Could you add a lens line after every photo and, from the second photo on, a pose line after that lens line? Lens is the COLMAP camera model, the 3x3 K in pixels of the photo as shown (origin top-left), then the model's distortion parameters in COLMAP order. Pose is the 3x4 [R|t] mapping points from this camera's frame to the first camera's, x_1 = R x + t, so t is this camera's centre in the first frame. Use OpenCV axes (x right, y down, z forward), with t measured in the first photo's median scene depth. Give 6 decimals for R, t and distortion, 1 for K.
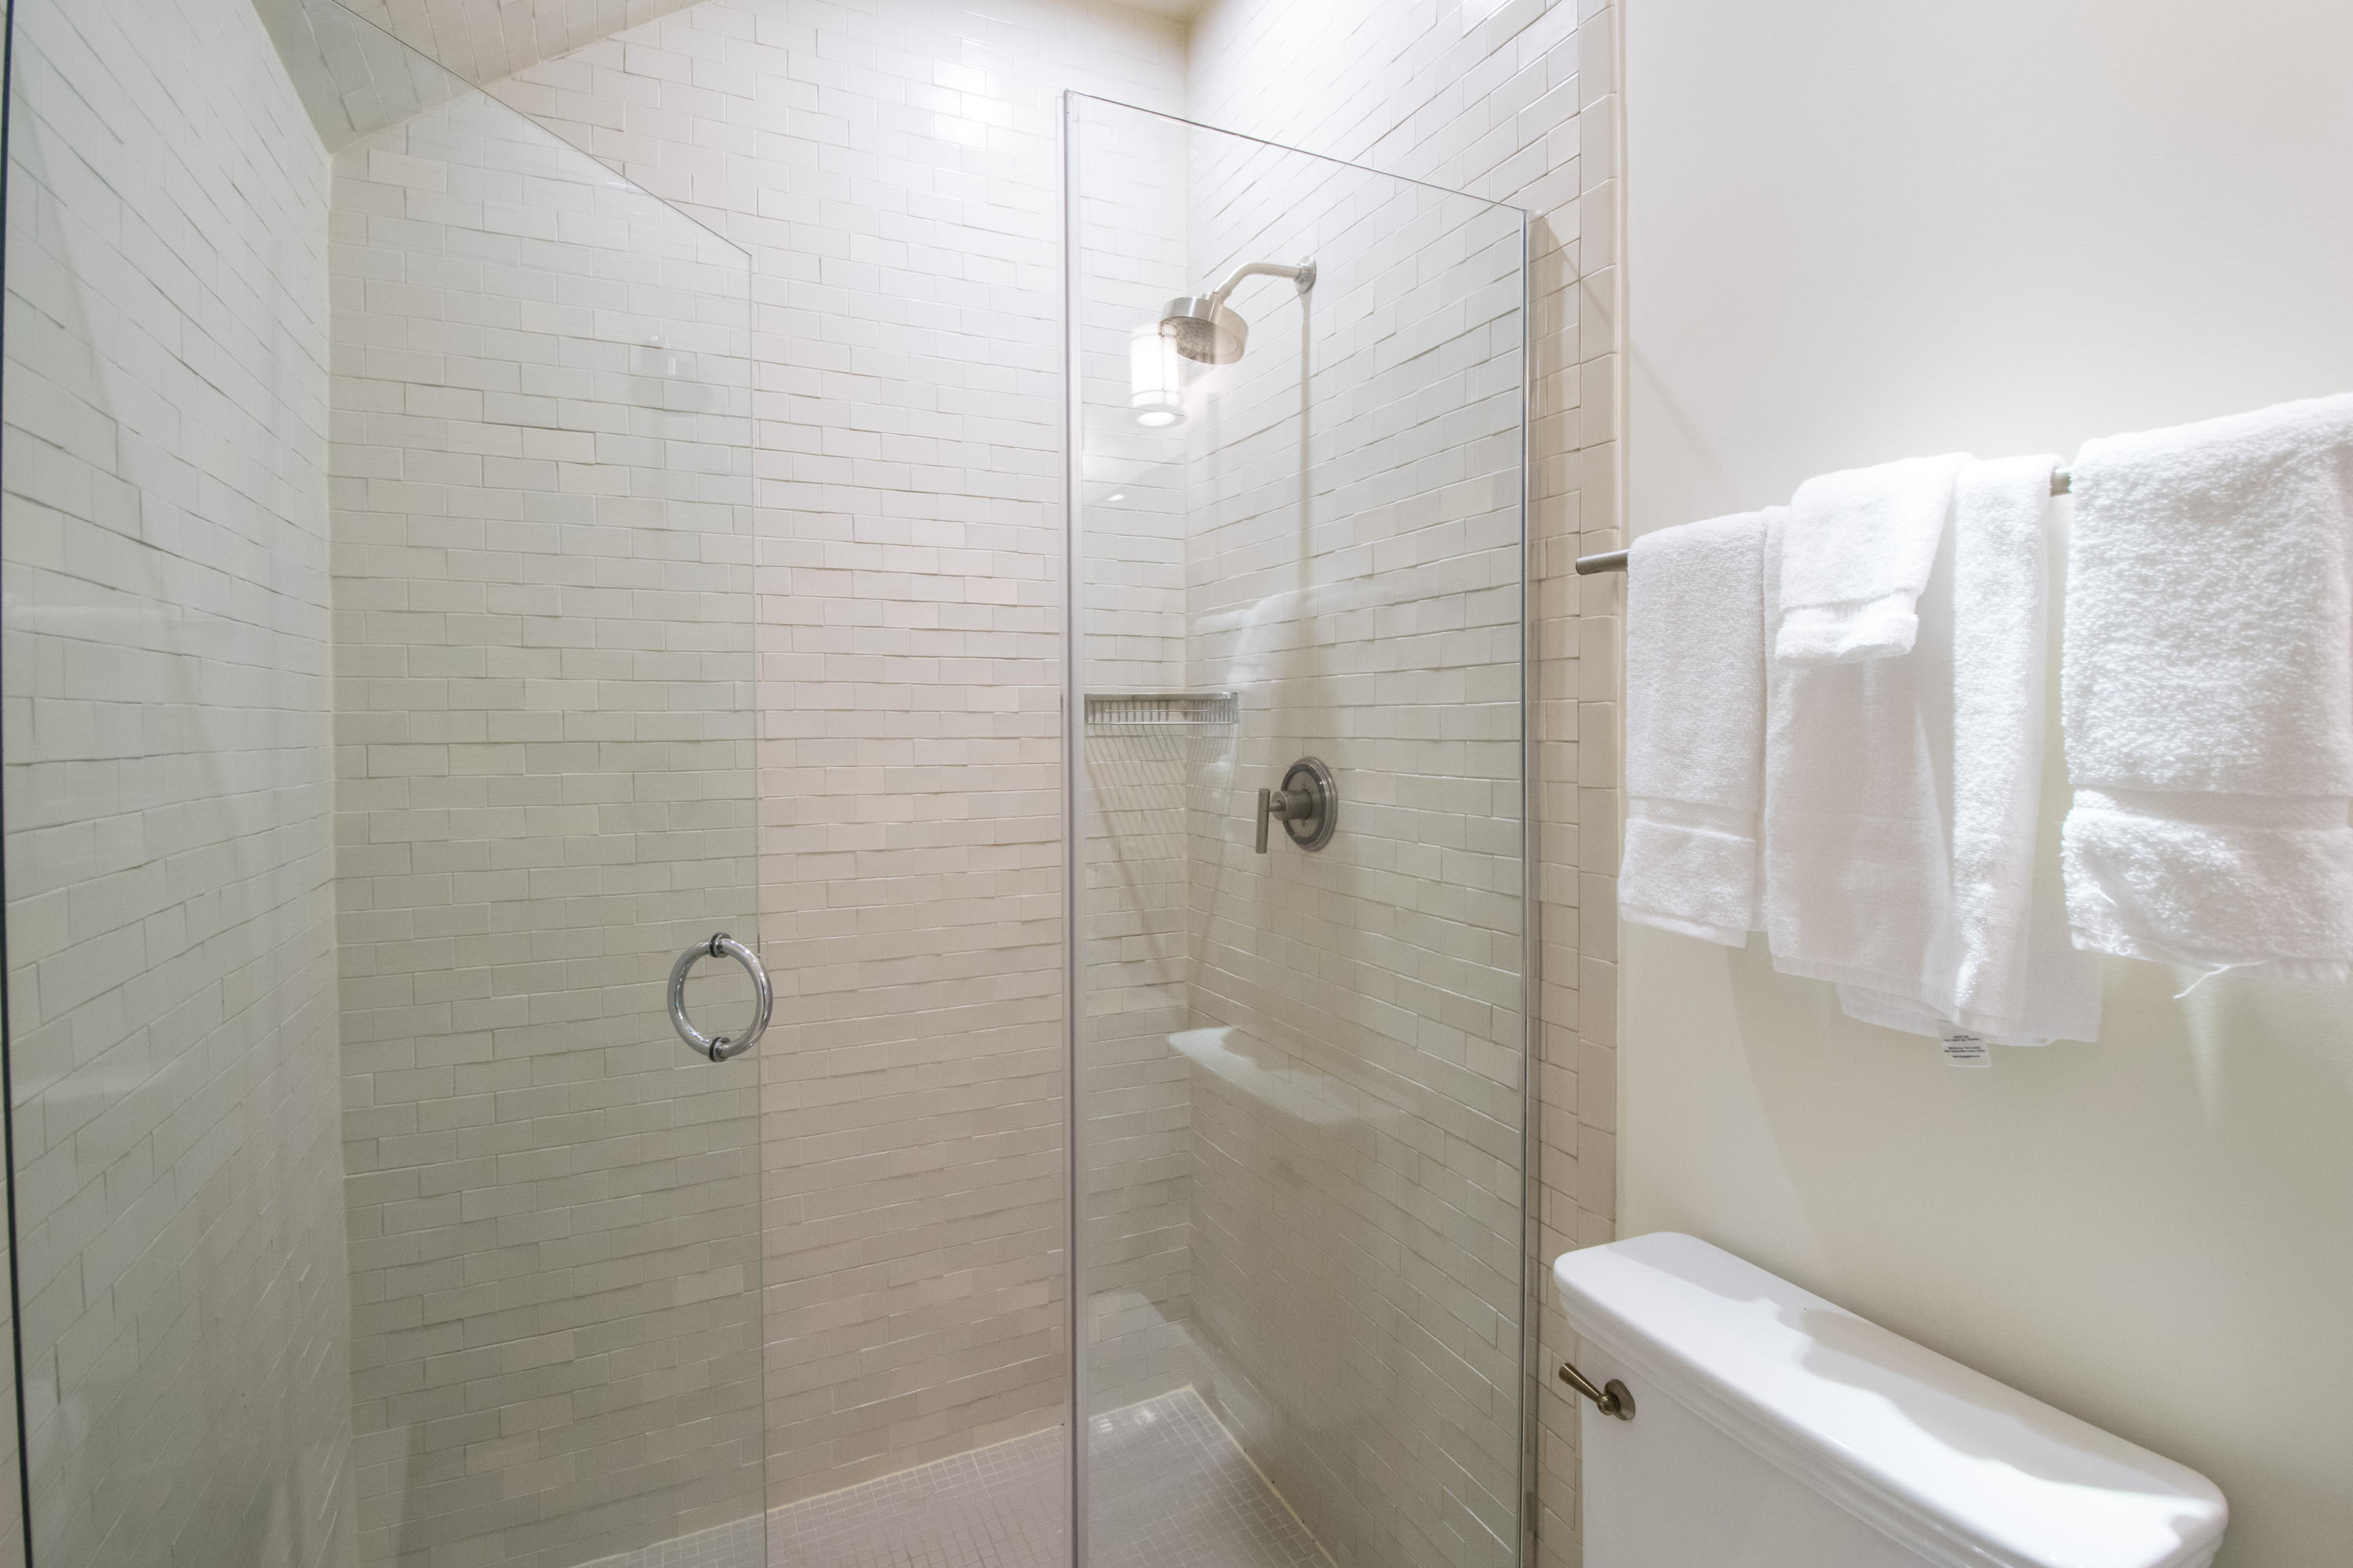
lens RADIAL K [[1072.9, 0, 1177.1], [0, 1072.9, 733.6], [0, 0, 1]] dist [0.011837, -0.026515]
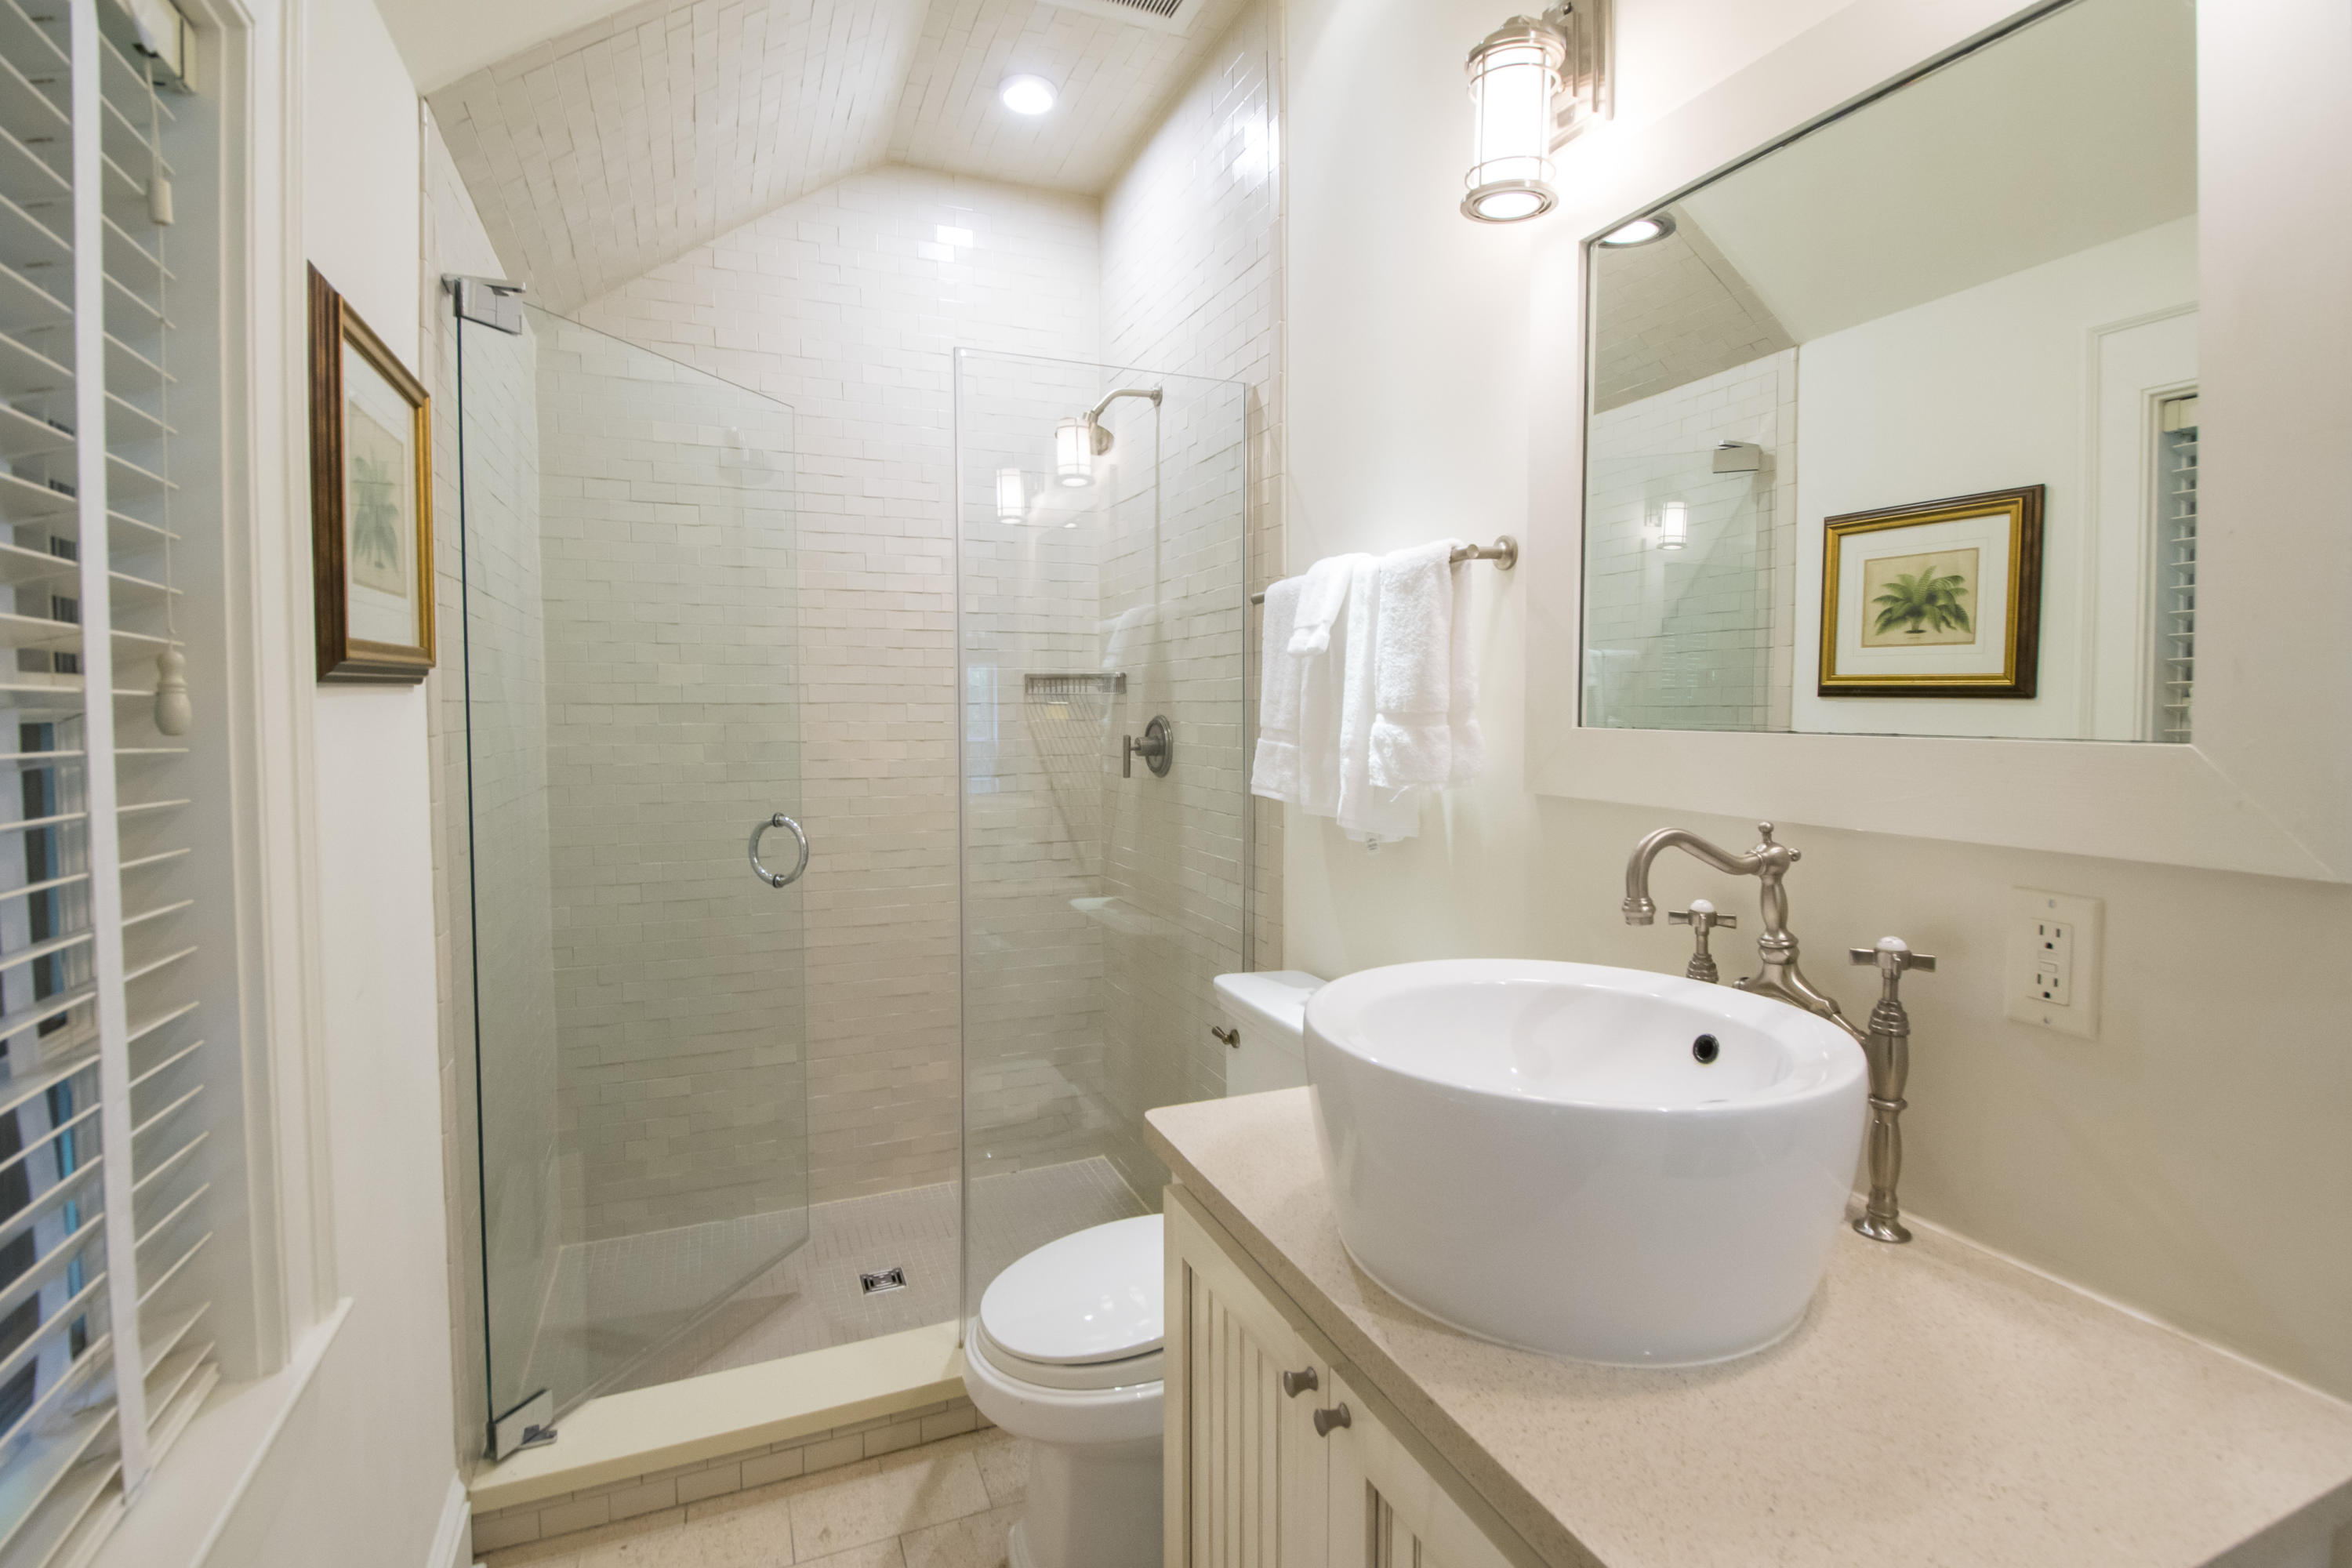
lens RADIAL K [[1076.7, 0, 1178.4], [0, 1076.7, 748.4], [0, 0, 1]] dist [0.001400, -0.000014]
pose [[0.998499, 0.004838, -0.054555, 0.300847], [-0.003344, 0.999618, 0.027451, 0.035039], [0.054667, -0.027228, 0.998133, -0.668147]]
